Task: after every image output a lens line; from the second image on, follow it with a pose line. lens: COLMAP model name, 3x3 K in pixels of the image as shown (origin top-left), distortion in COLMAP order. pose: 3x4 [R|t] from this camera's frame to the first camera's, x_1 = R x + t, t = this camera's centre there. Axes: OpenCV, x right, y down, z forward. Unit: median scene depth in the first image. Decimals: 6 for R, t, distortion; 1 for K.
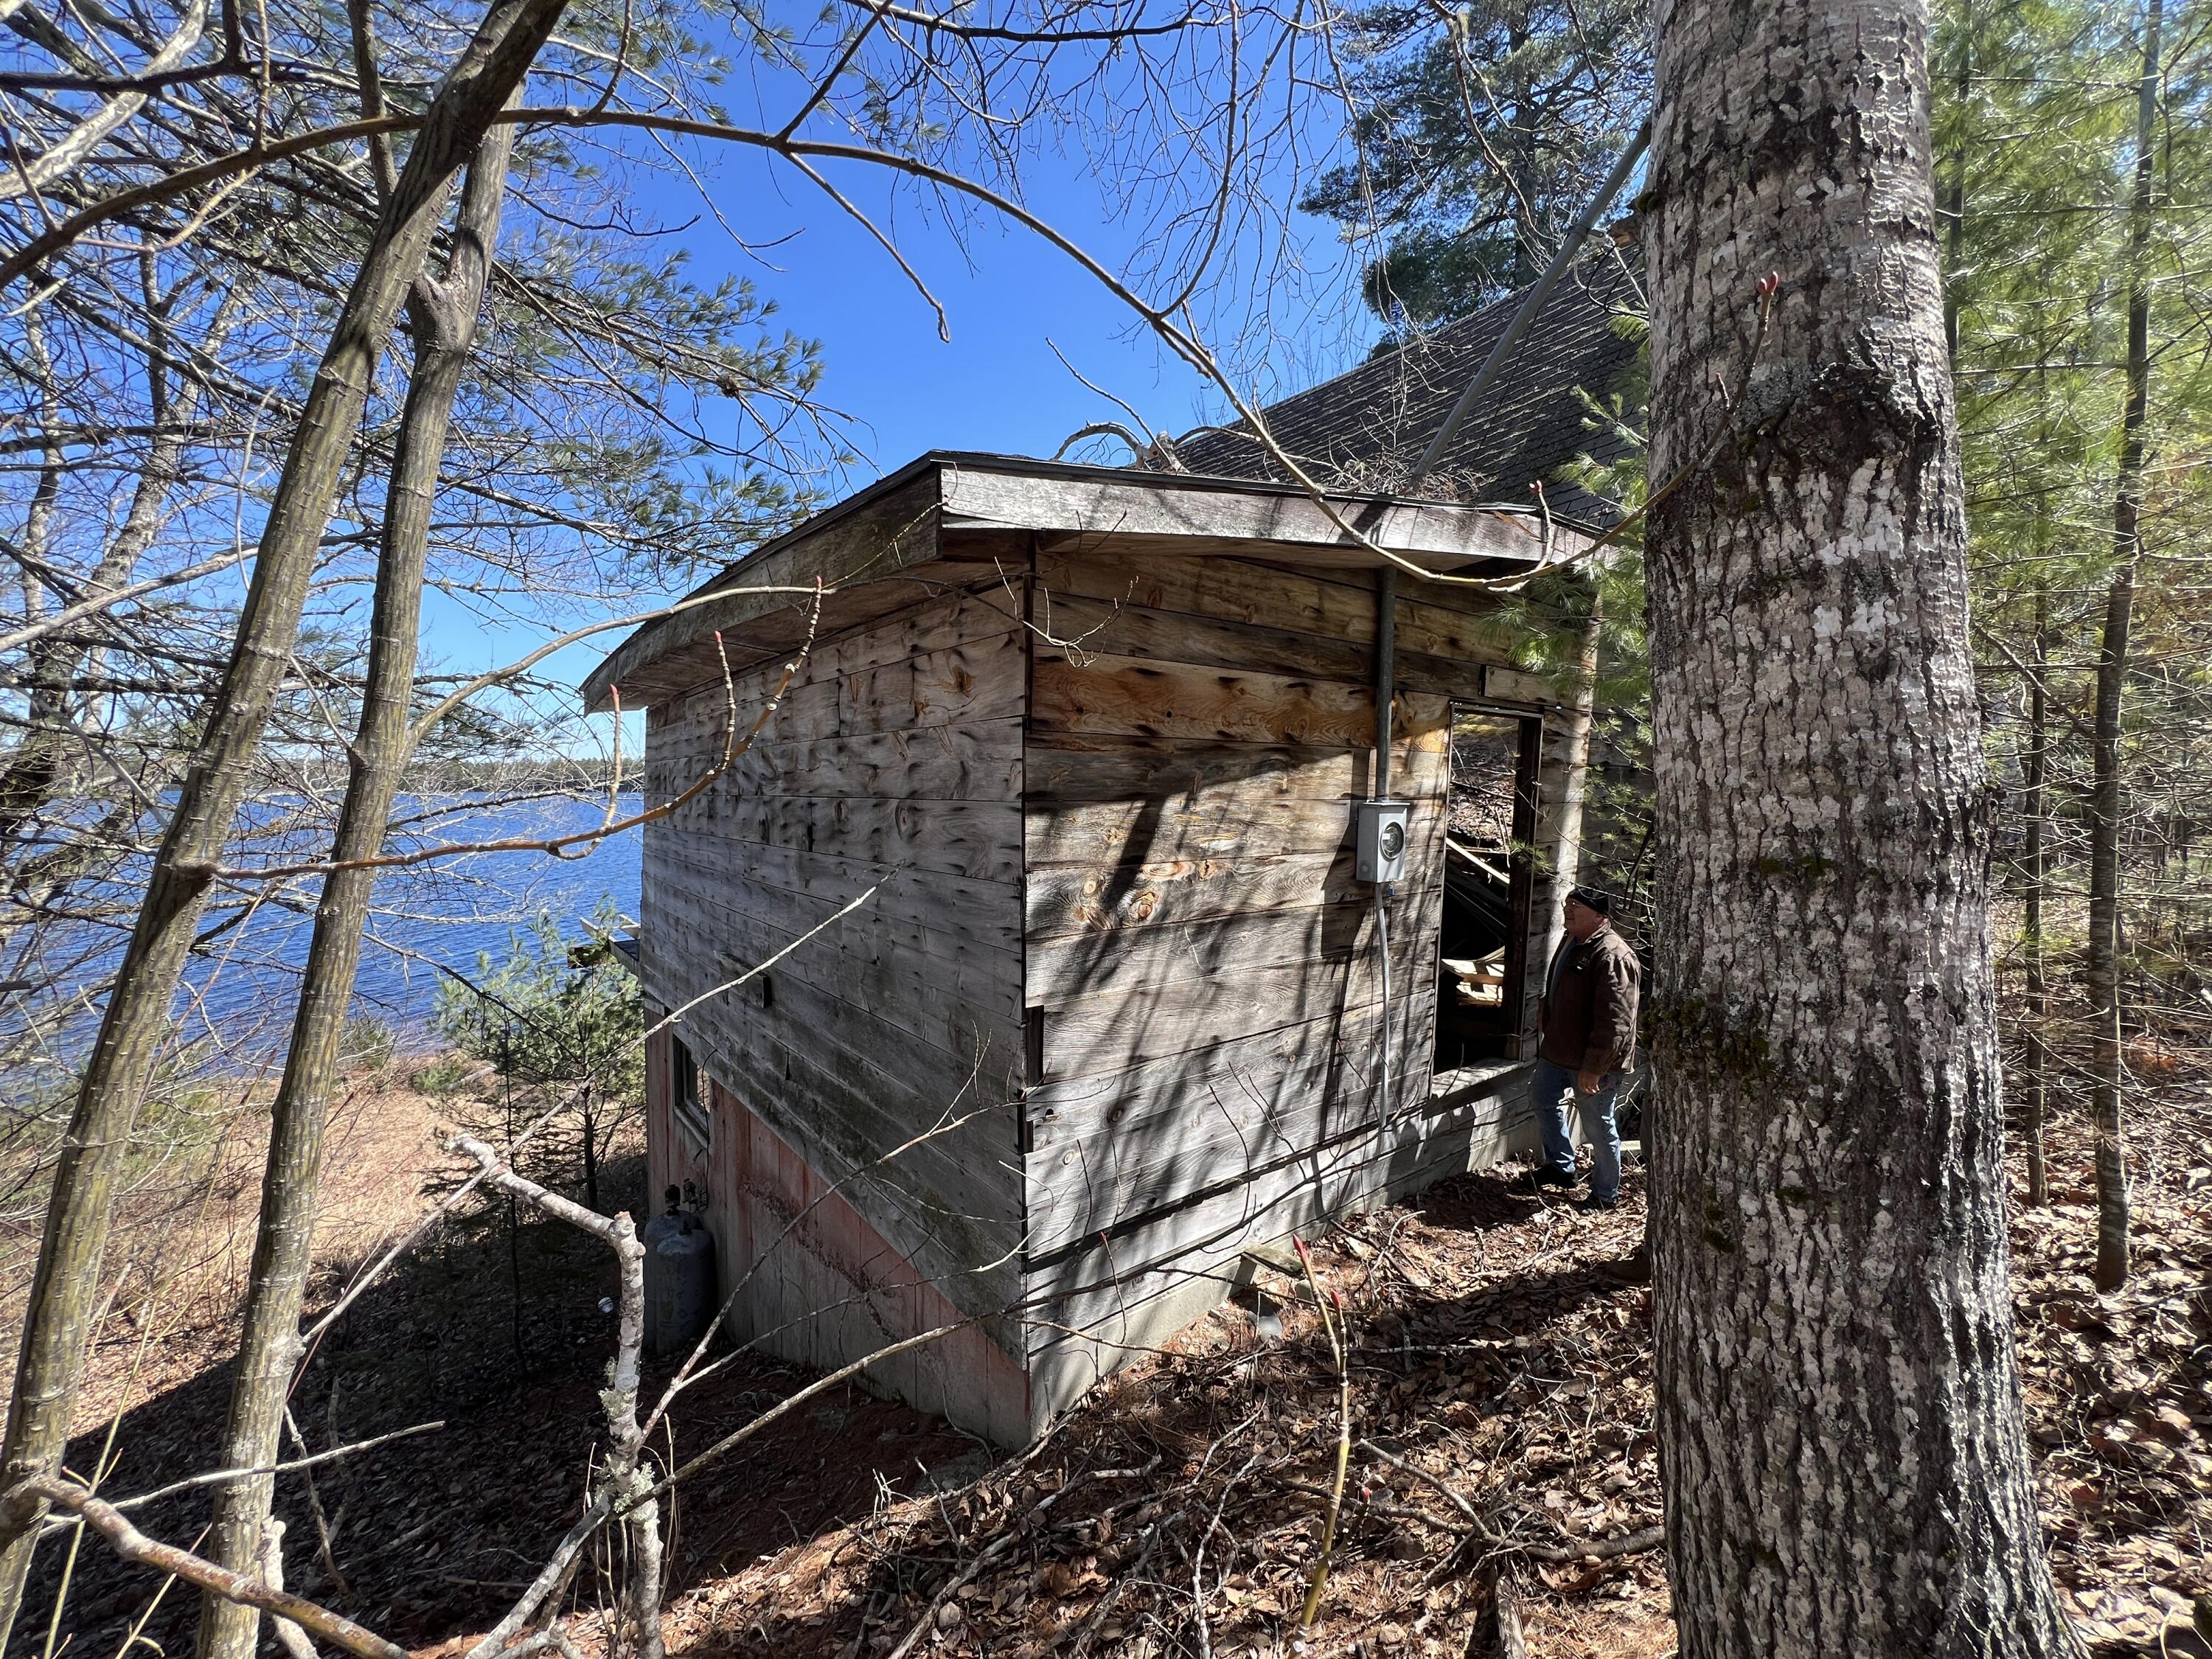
lens RADIAL K [[903.1, 0, 1106.0], [0, 903.1, 829.5], [0, 0, 1]] dist [-0.001456, 0.000293]
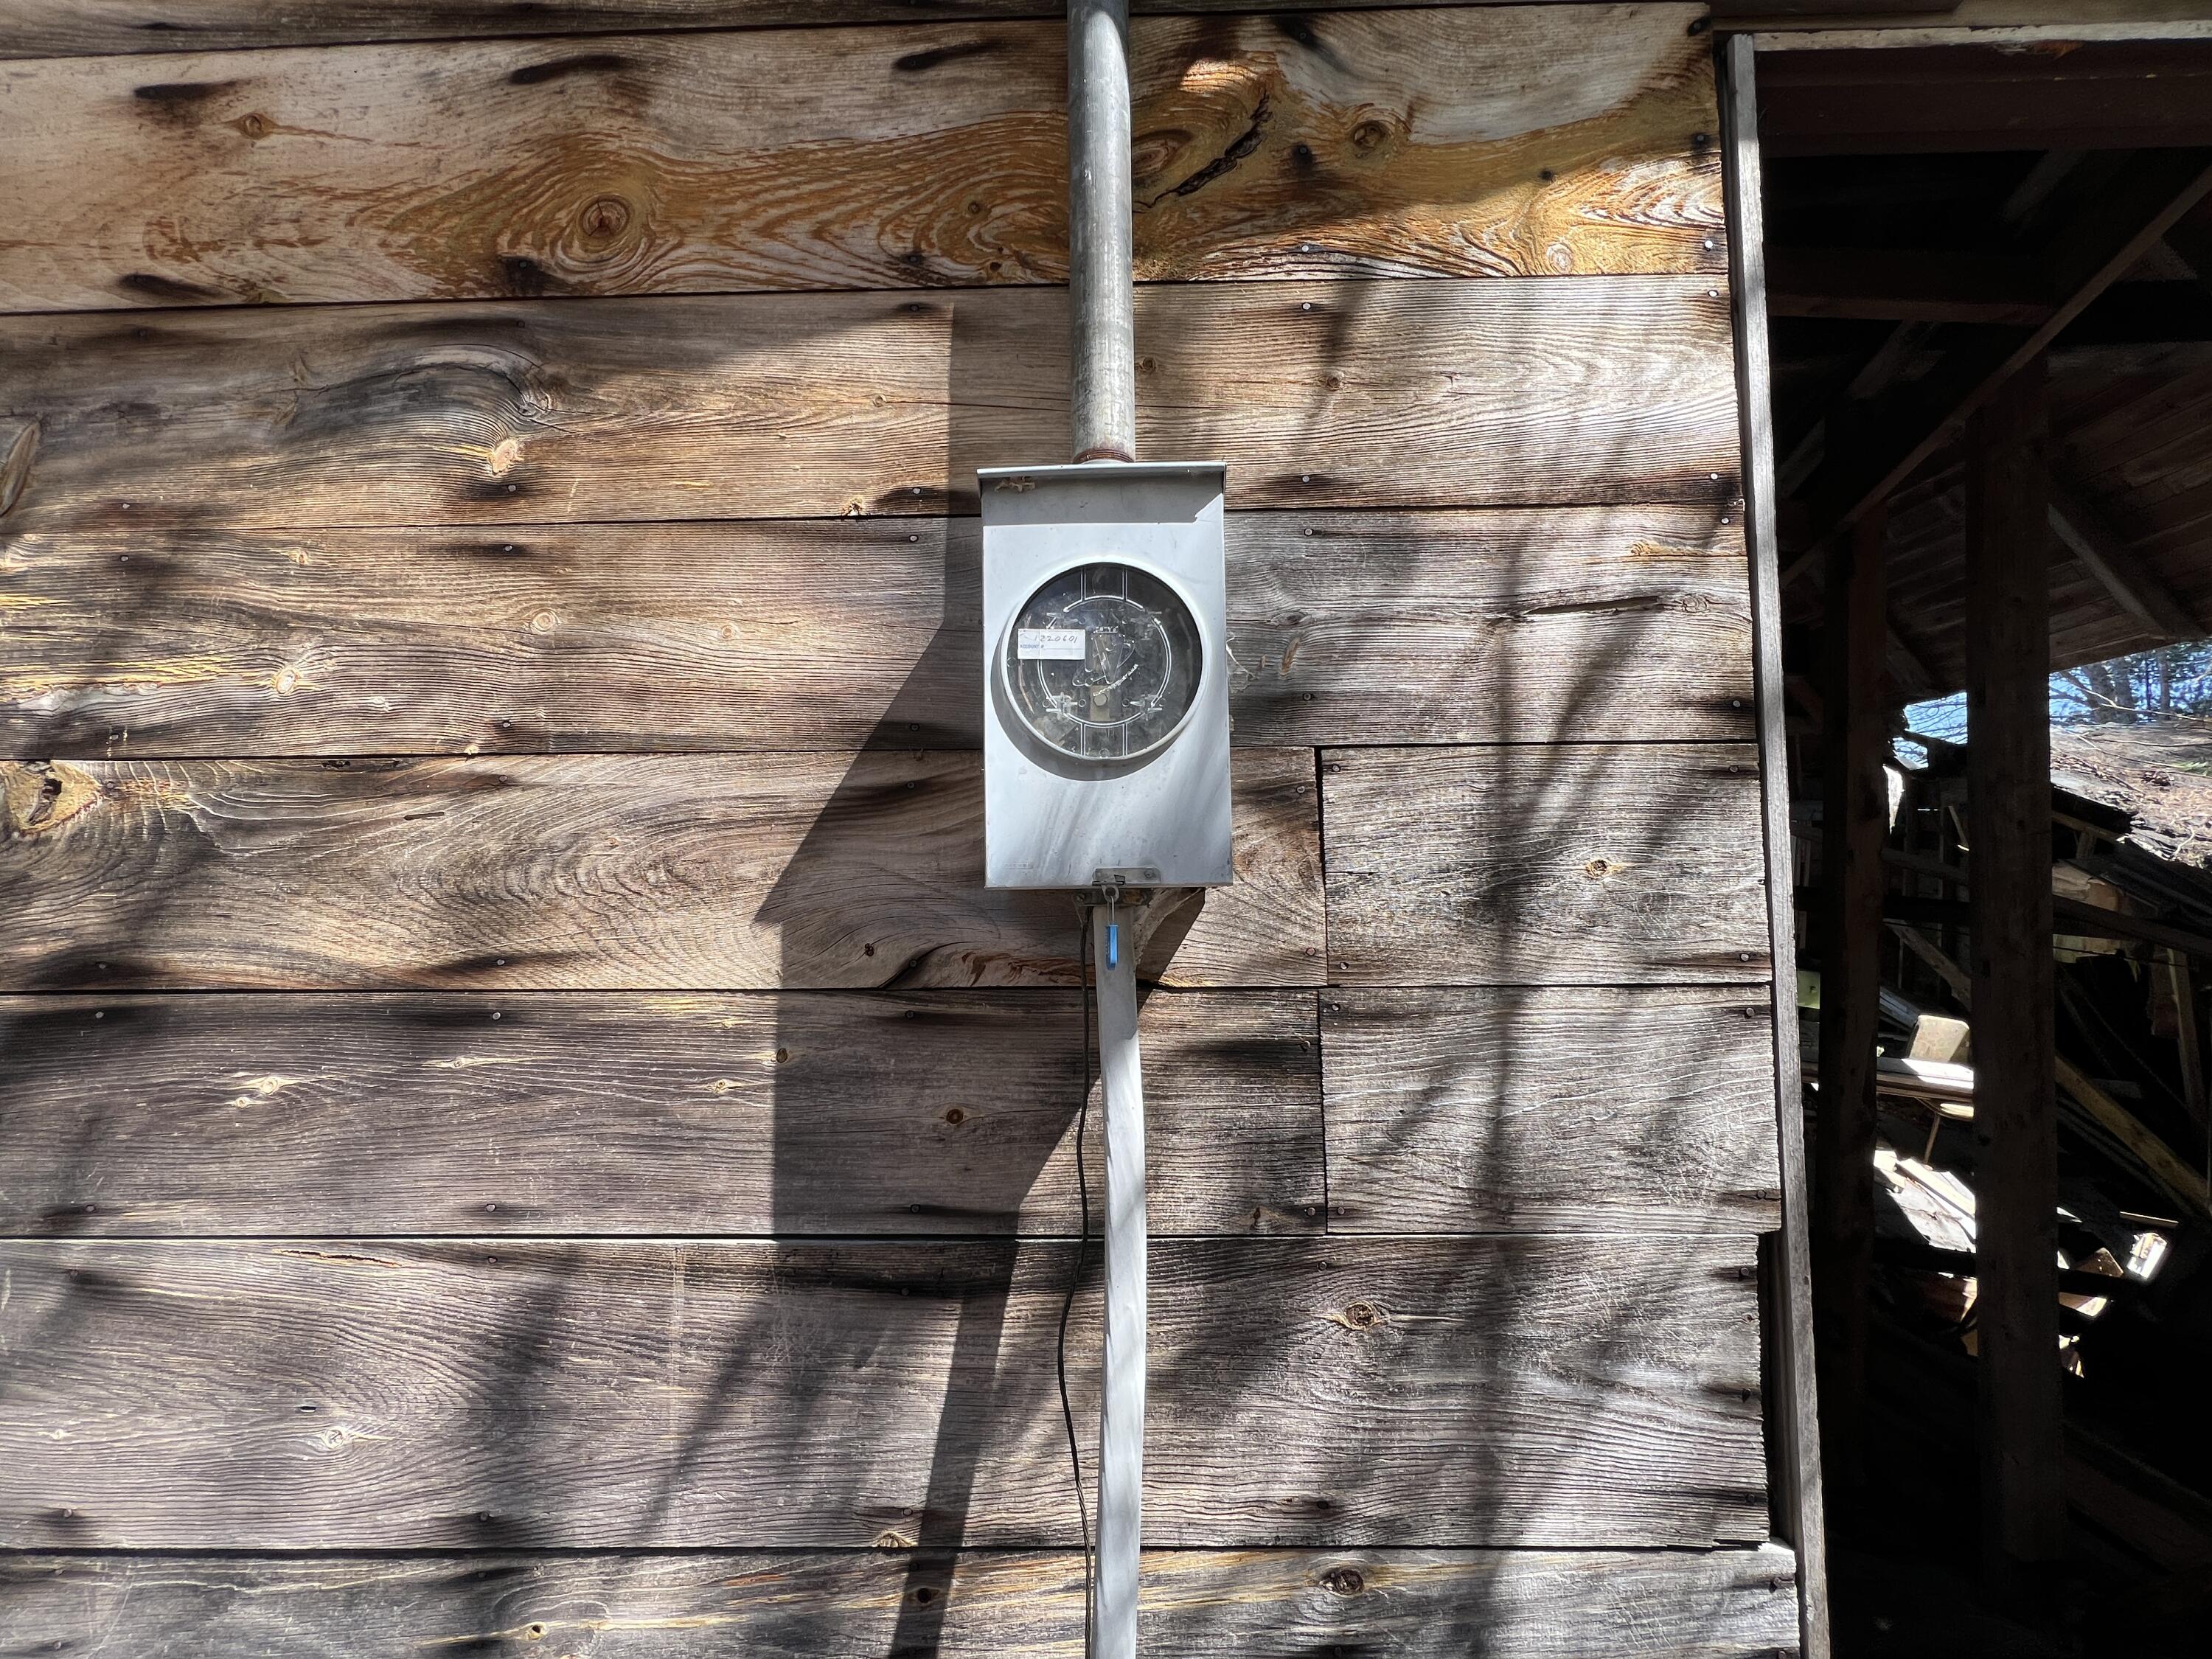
lens RADIAL K [[903.1, 0, 1106.0], [0, 903.1, 829.5], [0, 0, 1]] dist [-0.001456, 0.000293]
pose [[0.762521, -0.073727, -0.642749, 0.468042], [-0.023648, 0.989645, -0.141573, 0.076964], [0.646531, 0.123152, 0.752882, 0.937125]]
